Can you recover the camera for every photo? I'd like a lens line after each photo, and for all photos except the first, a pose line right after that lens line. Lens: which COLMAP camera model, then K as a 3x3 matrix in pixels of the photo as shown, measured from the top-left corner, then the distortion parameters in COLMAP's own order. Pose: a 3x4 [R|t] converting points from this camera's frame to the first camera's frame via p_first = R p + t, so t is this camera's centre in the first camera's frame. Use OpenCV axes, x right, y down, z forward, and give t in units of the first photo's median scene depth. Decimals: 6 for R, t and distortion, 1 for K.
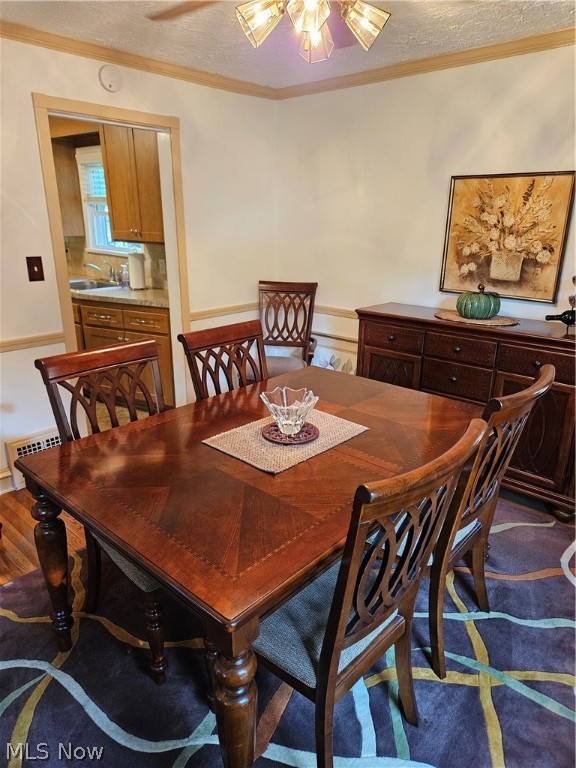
lens RADIAL K [[514.2, 0, 288.2], [0, 514.2, 379.1], [0, 0, 1]] dist [0.006701, 0.002451]
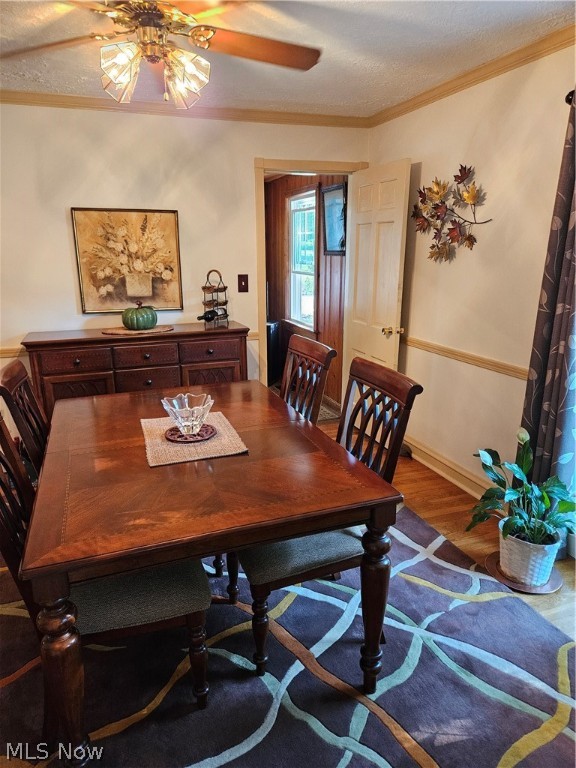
lens RADIAL K [[514.2, 0, 288.9], [0, 514.2, 388.2], [0, 0, 1]] dist [0.006701, 0.002451]
pose [[0.442059, -0.241907, 0.863750, -0.528345], [0.277344, 0.952623, 0.124855, -0.042991], [-0.853032, 0.184363, 0.488207, 0.160467]]
